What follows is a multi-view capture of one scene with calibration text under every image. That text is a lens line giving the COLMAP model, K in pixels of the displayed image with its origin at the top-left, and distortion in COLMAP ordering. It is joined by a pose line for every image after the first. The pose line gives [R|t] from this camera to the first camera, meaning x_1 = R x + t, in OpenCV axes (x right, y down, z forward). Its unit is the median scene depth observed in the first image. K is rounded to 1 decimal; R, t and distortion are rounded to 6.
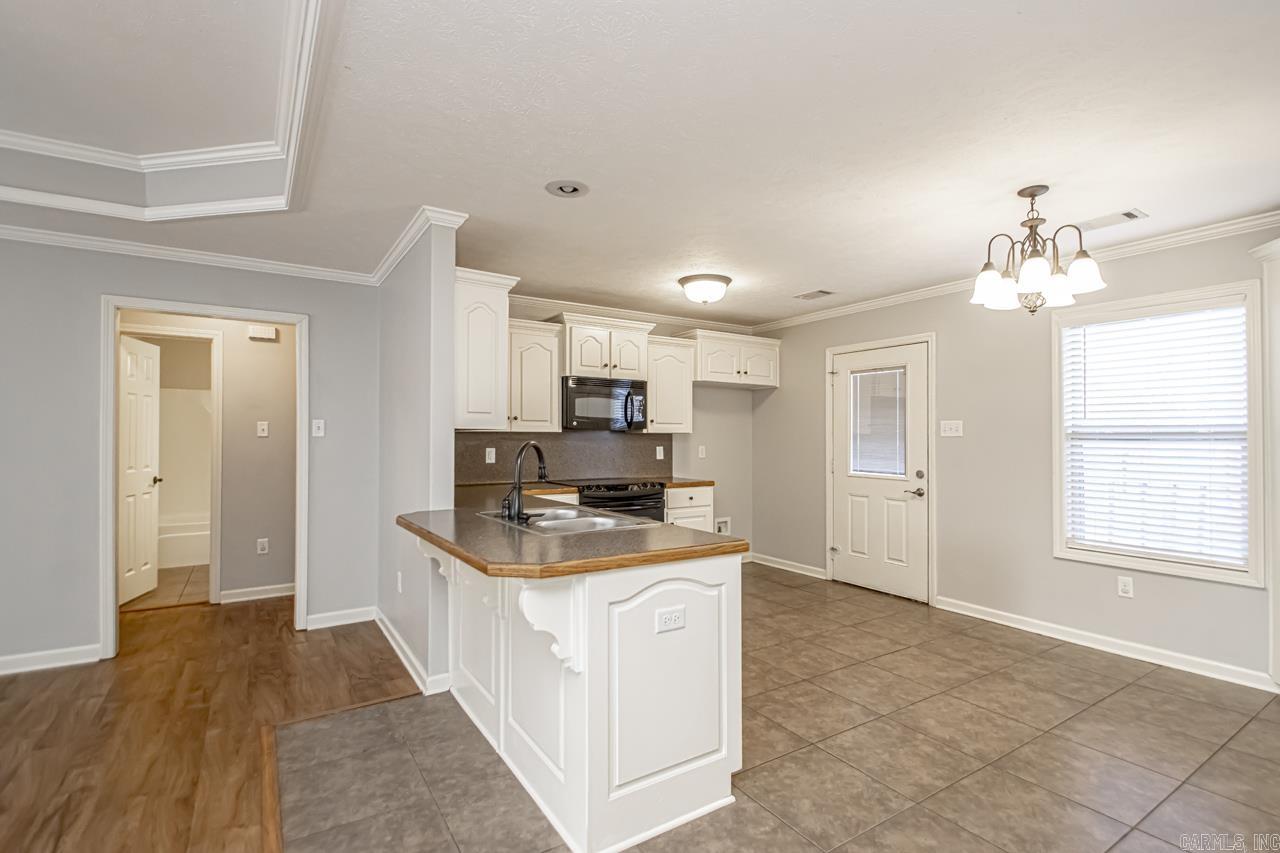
lens RADIAL K [[596.5, 0, 647.1], [0, 596.5, 433.5], [0, 0, 1]] dist [0.020914, -0.015872]
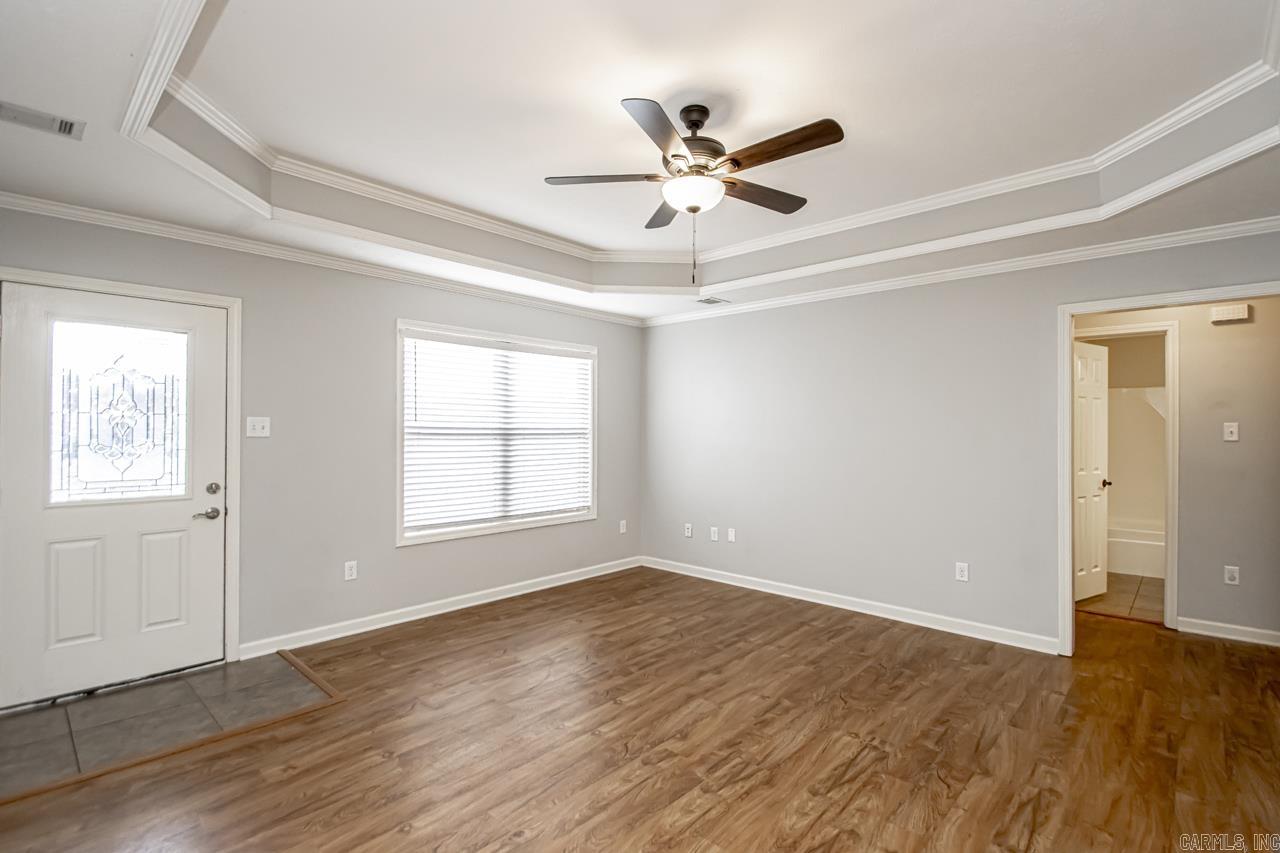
lens RADIAL K [[595.5, 0, 650.7], [0, 595.5, 425.6], [0, 0, 1]] dist [0.019174, -0.018529]
pose [[0.249505, -0.007207, -0.968347, -0.061154], [0.003423, 0.999973, -0.006560, -0.013870], [0.968368, -0.001678, 0.249523, 0.040949]]
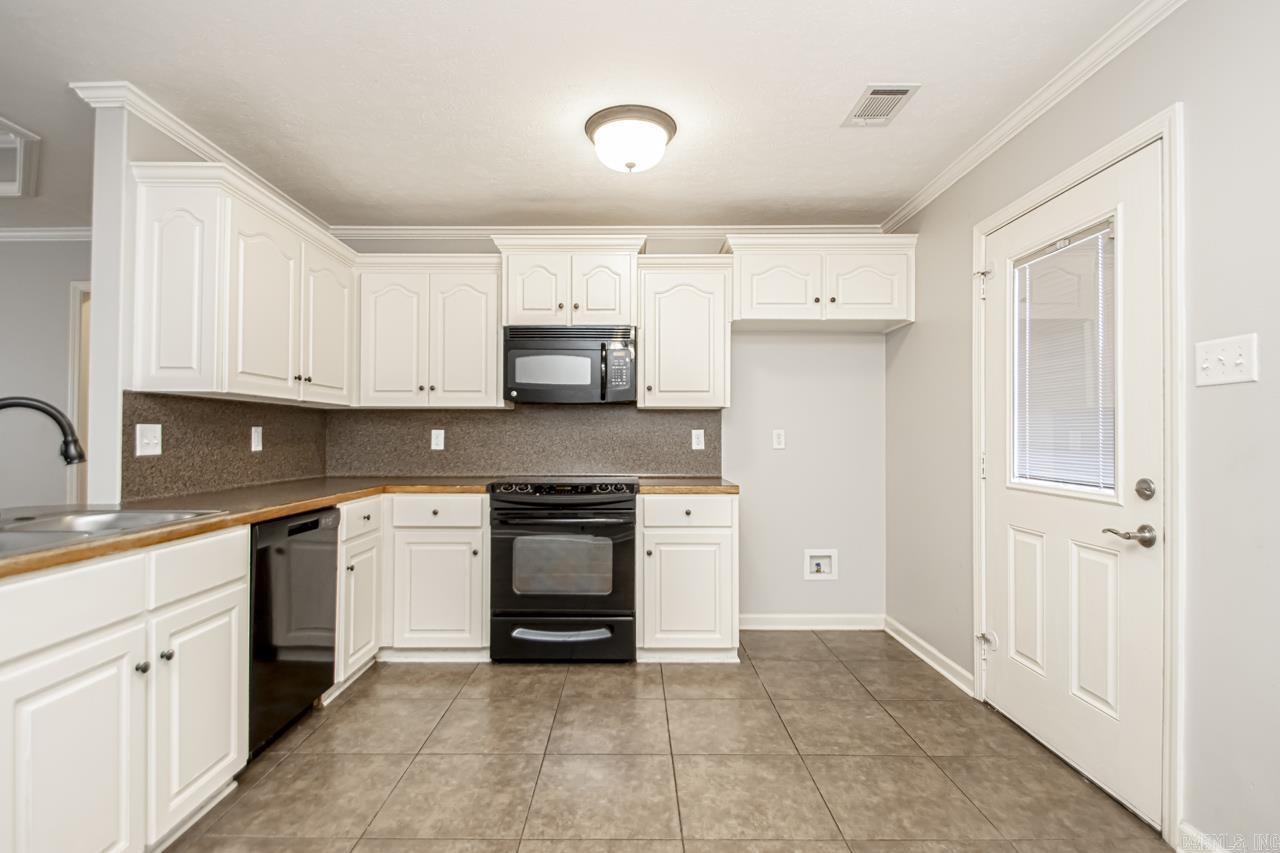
lens RADIAL K [[618.5, 0, 627.1], [0, 618.5, 427.7], [0, 0, 1]] dist [-0.001133, -0.000456]
pose [[0.833971, -0.008728, -0.551740, 0.437083], [0.005592, 0.999957, -0.007366, 0.032209], [0.551781, 0.003058, 0.833984, 0.530761]]
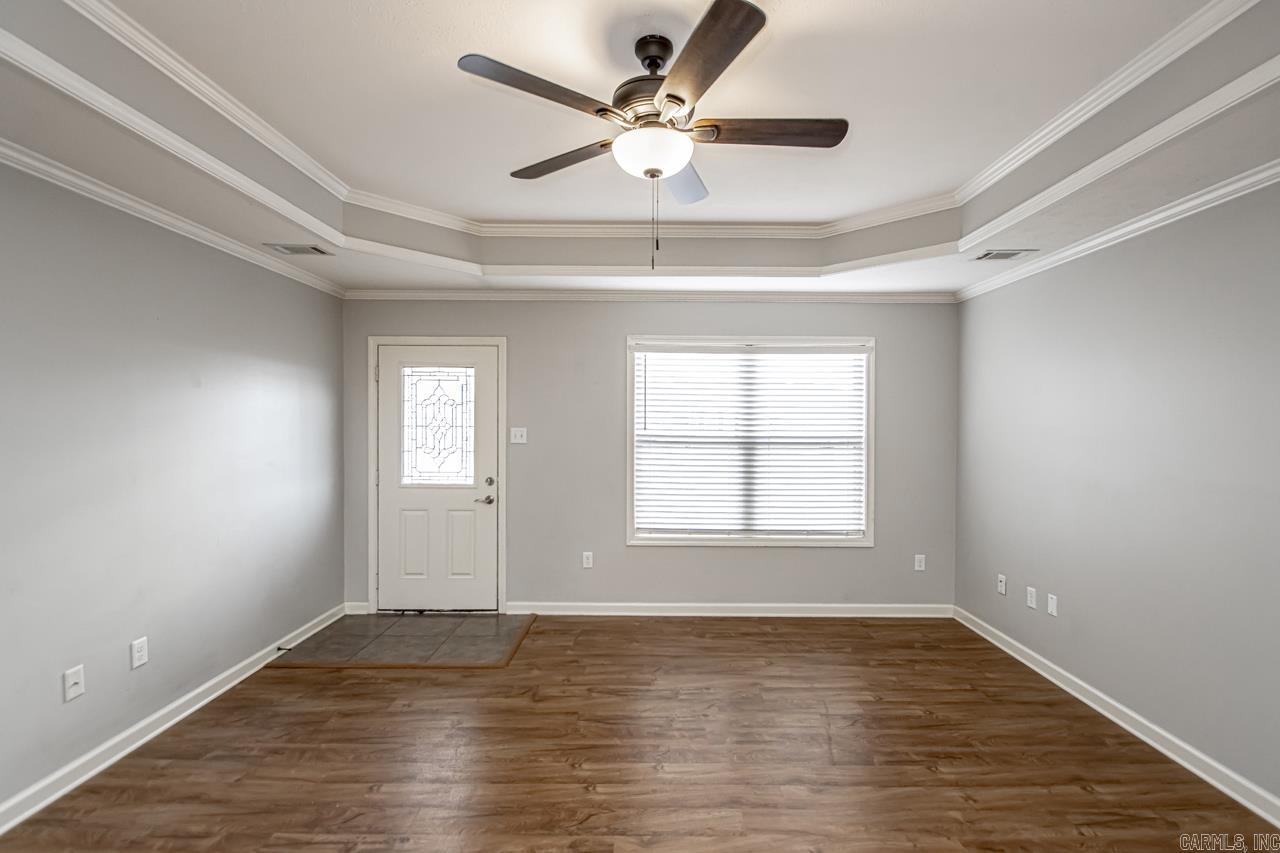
lens RADIAL K [[595.5, 0, 650.7], [0, 595.5, 425.6], [0, 0, 1]] dist [0.019174, -0.018529]
pose [[-0.543974, 0.002781, -0.839097, -0.241203], [-0.000236, 0.999994, 0.003468, -0.040491], [0.839102, 0.002085, -0.543970, 0.494340]]
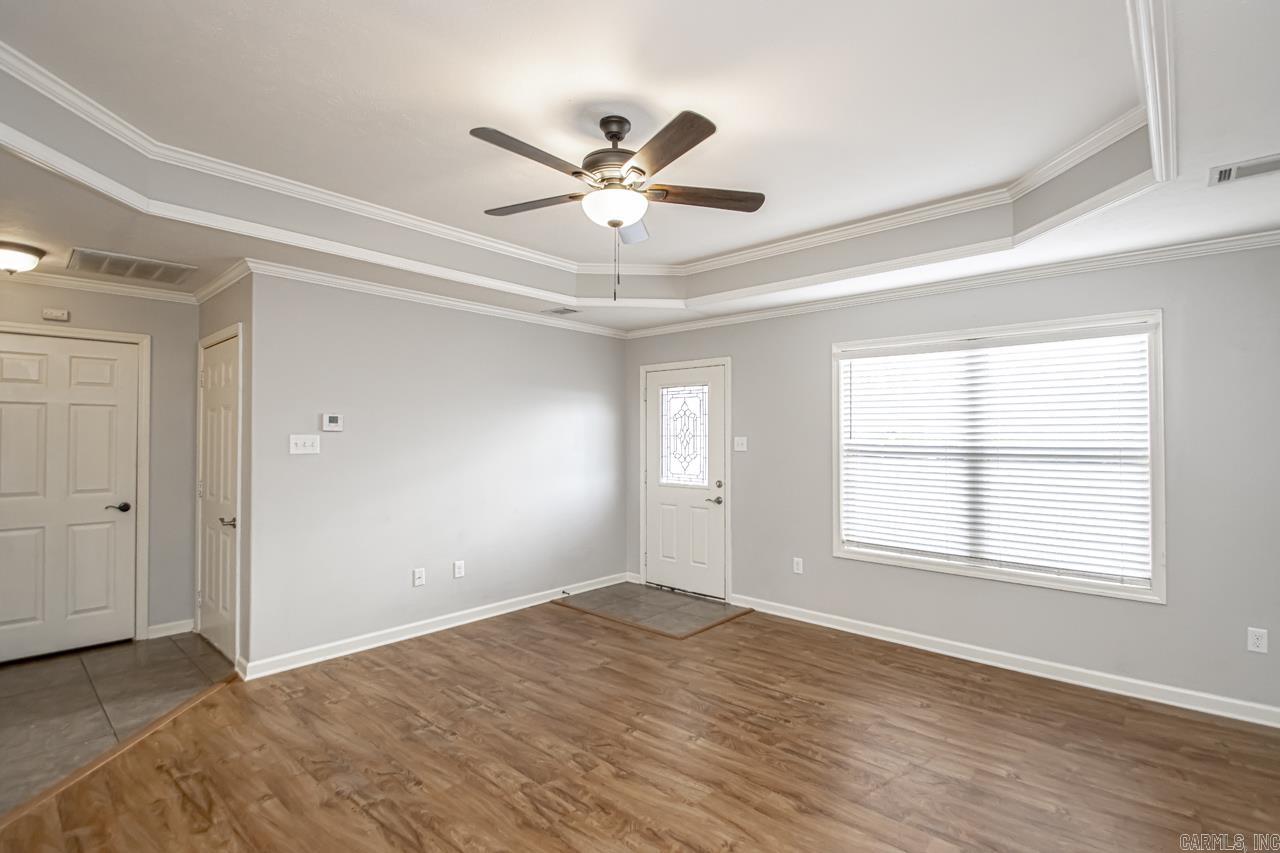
lens RADIAL K [[595.5, 0, 650.7], [0, 595.5, 425.6], [0, 0, 1]] dist [0.019174, -0.018529]
pose [[-0.964525, -0.008643, -0.263852, -0.522327], [-0.002149, 0.999688, -0.024891, -0.025722], [0.263985, -0.023441, -0.964242, 0.807985]]
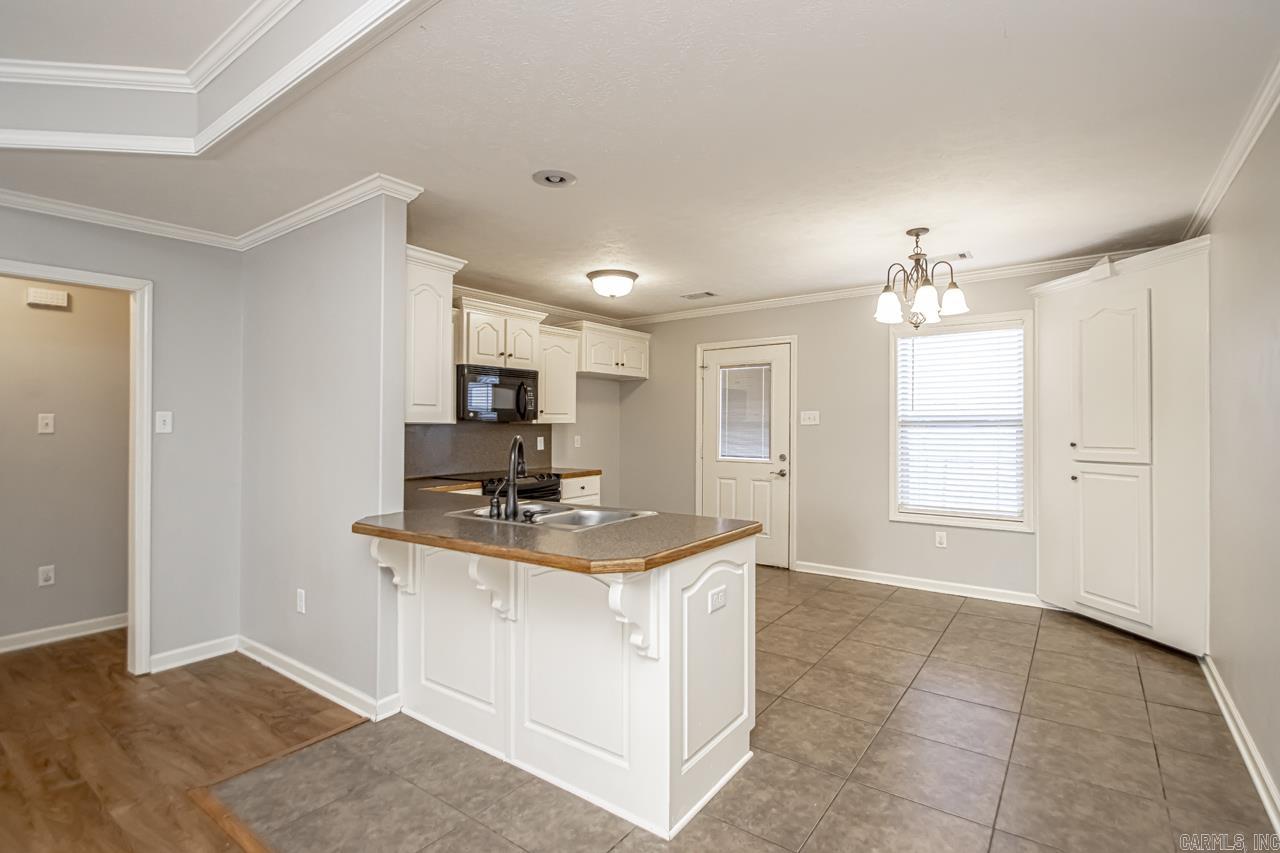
lens RADIAL K [[595.5, 0, 650.7], [0, 595.5, 425.6], [0, 0, 1]] dist [0.019174, -0.018529]
pose [[0.933765, -0.009818, 0.357753, -0.215165], [0.006666, 0.999927, 0.010043, -0.007556], [-0.357825, -0.006993, 0.933762, 0.015682]]
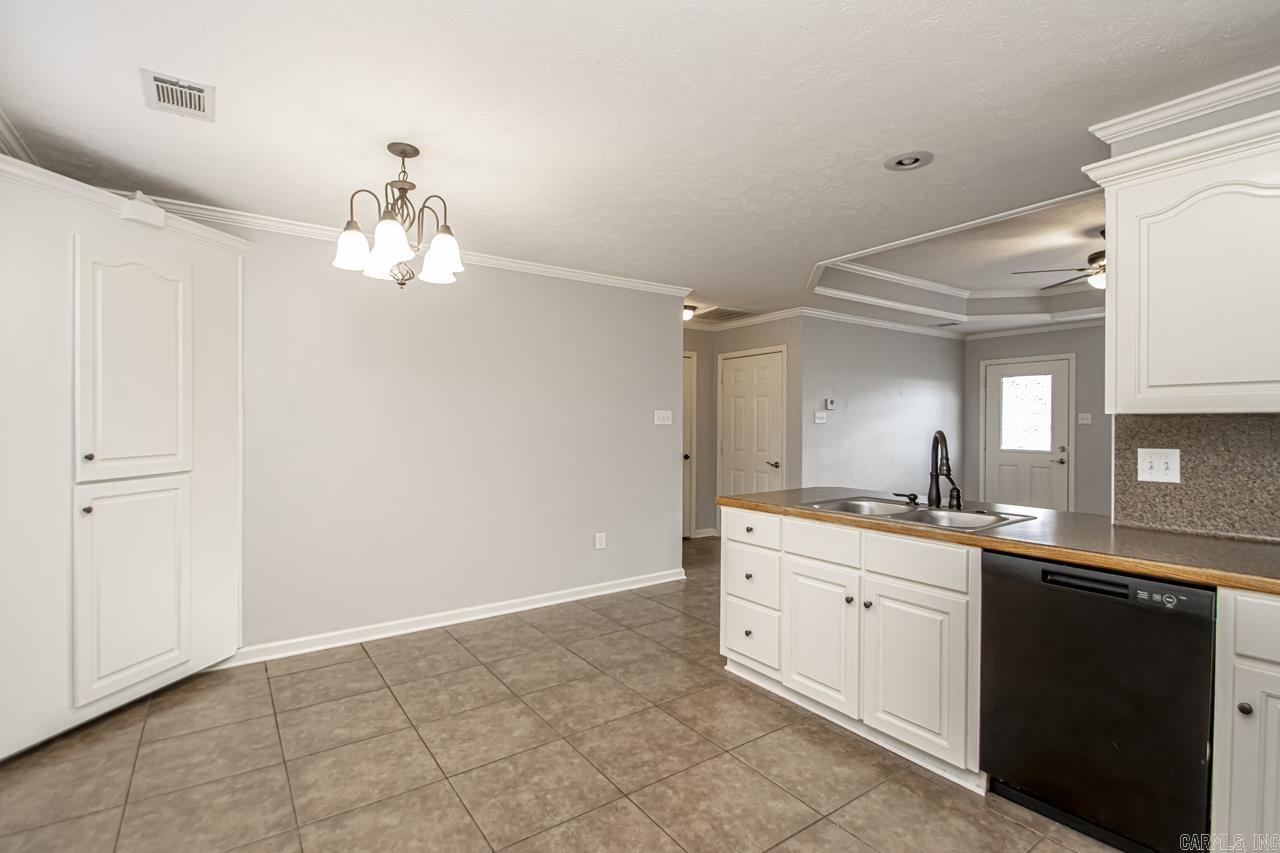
lens RADIAL K [[608.7, 0, 644.1], [0, 608.7, 425.8], [0, 0, 1]] dist [0.003833, -0.000502]
pose [[-0.999437, -0.000321, -0.033555, 0.202882], [-0.000214, 0.999995, -0.003205, 0.005014], [0.033556, -0.003196, -0.999432, 1.276994]]
